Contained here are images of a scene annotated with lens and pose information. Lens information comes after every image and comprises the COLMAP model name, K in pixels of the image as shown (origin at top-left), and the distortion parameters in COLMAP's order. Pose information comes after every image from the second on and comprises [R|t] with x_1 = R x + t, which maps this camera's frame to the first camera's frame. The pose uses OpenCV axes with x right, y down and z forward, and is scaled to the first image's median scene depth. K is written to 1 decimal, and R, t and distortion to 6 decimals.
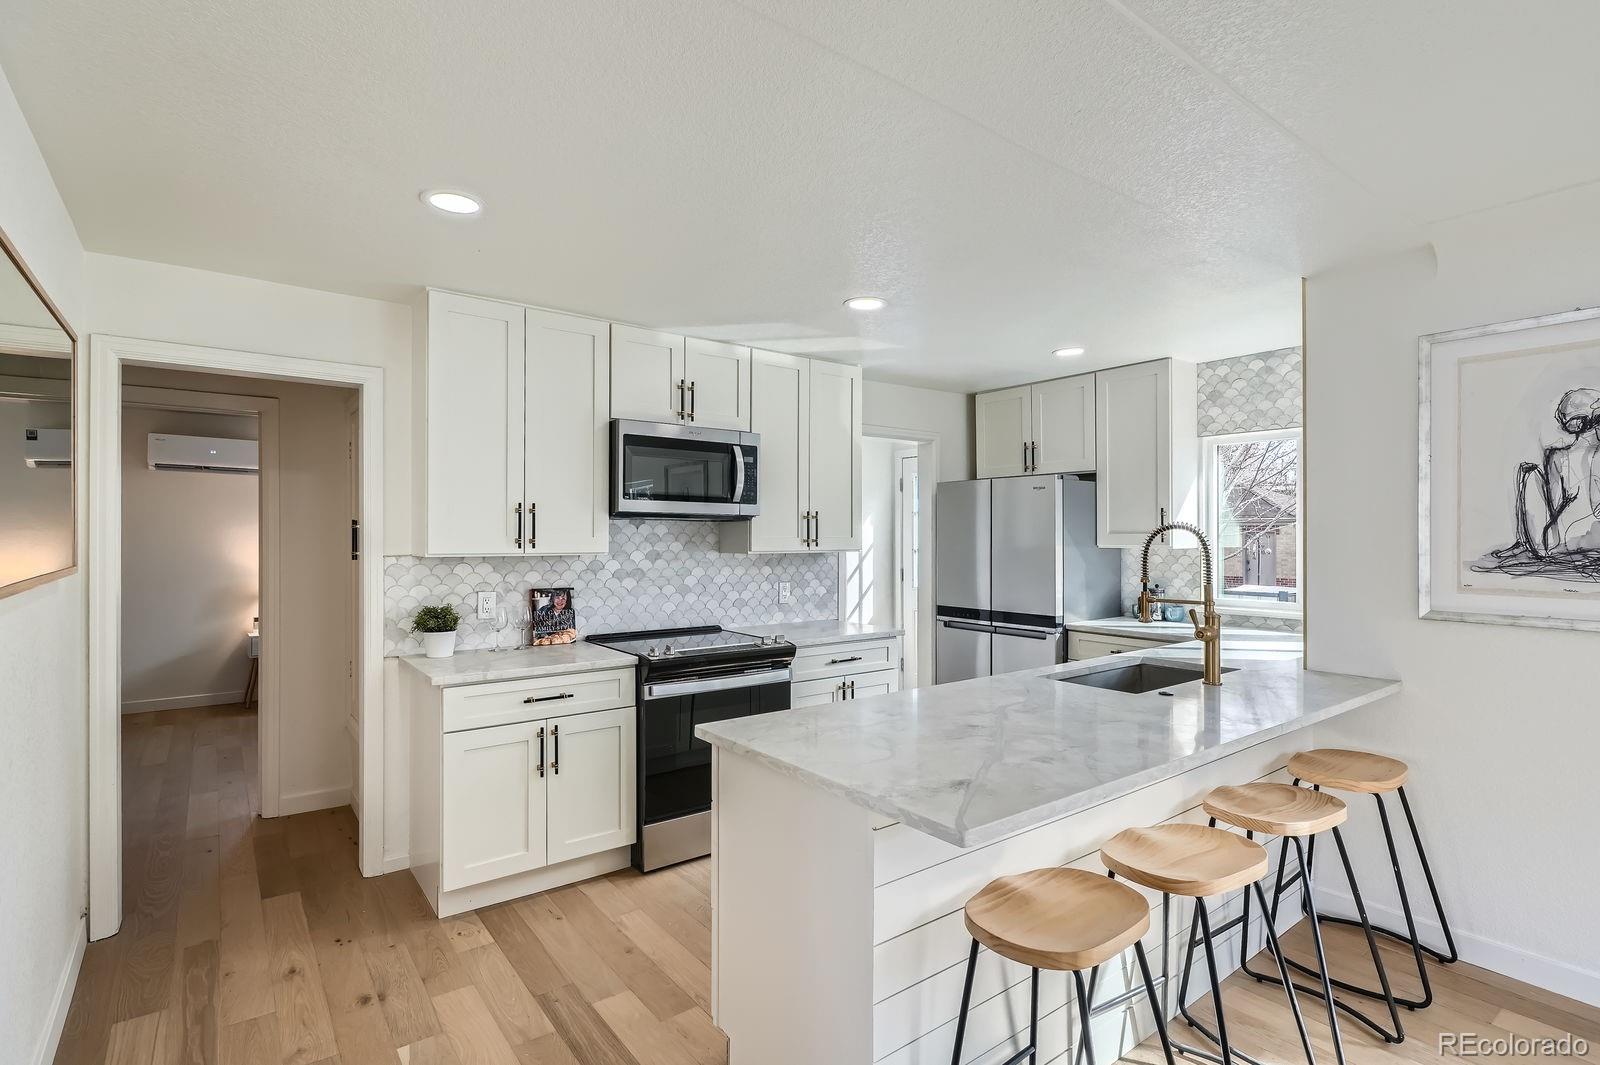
lens RADIAL K [[779.5, 0, 800.0], [0, 779.5, 532.5], [0, 0, 1]] dist [0.002422, 0.000535]
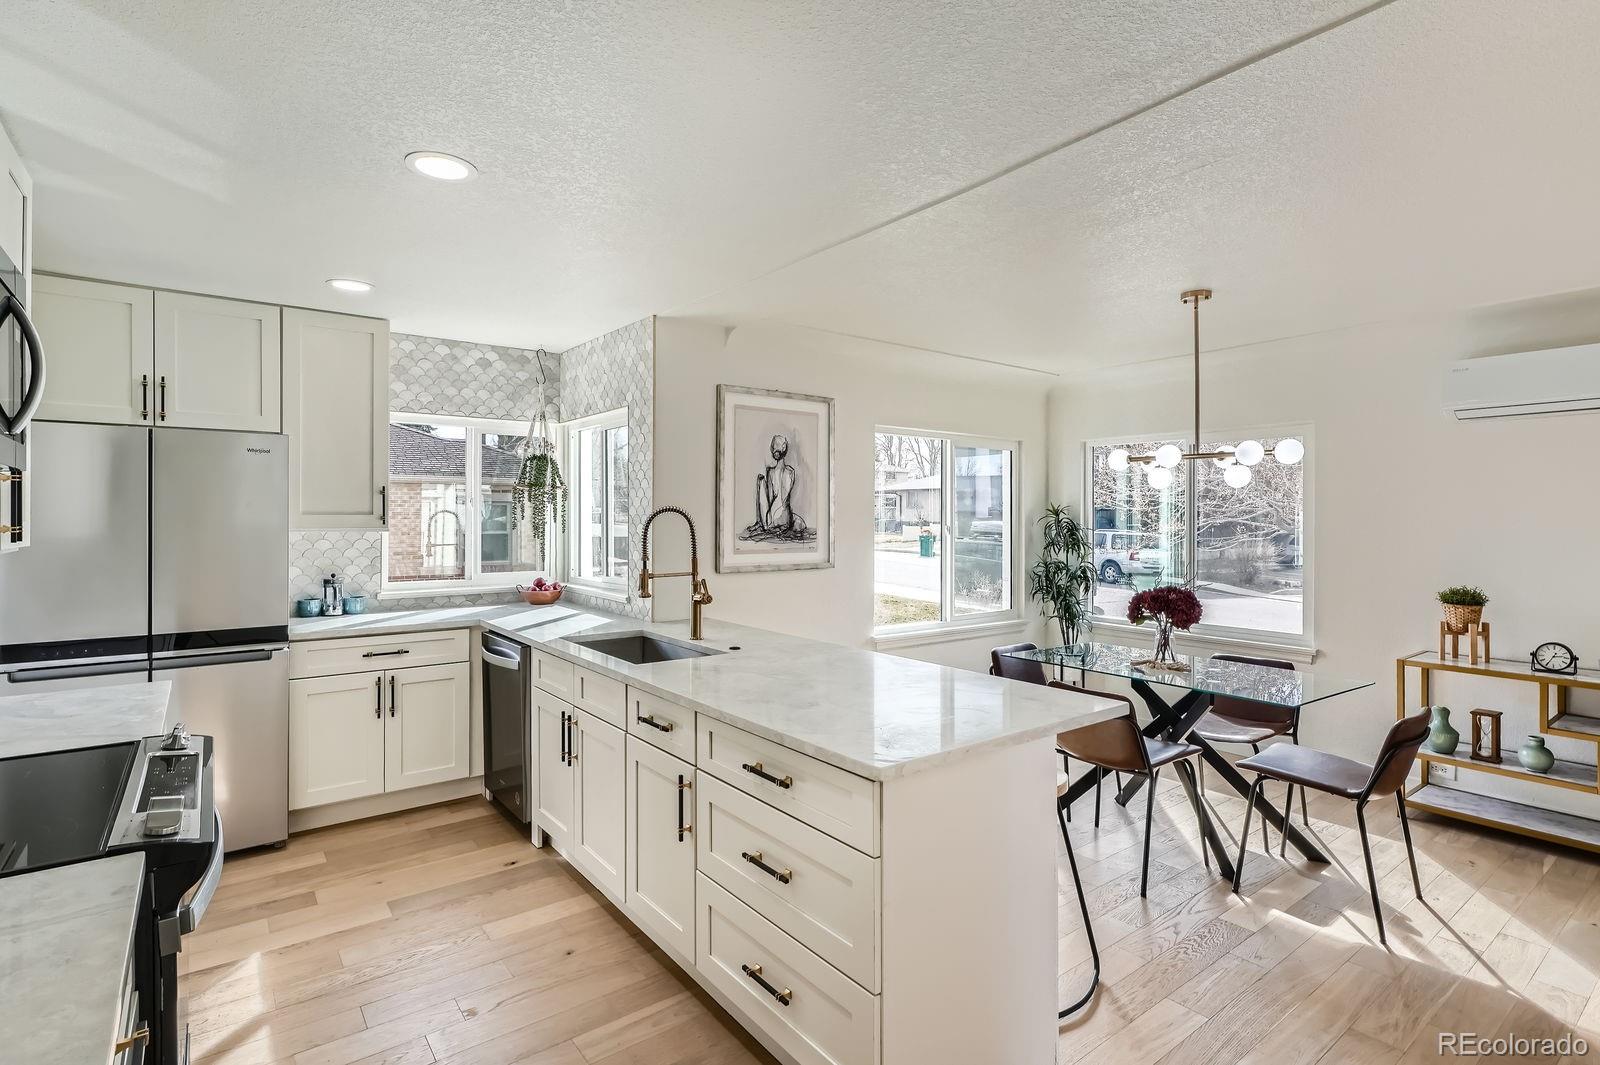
lens RADIAL K [[779.5, 0, 800.0], [0, 779.5, 532.5], [0, 0, 1]] dist [0.002422, 0.000535]
pose [[0.001199, -0.018558, 0.999827, -0.752195], [-0.005086, 0.999815, 0.018564, 0.004625], [-0.999986, -0.005107, 0.001104, 0.908409]]
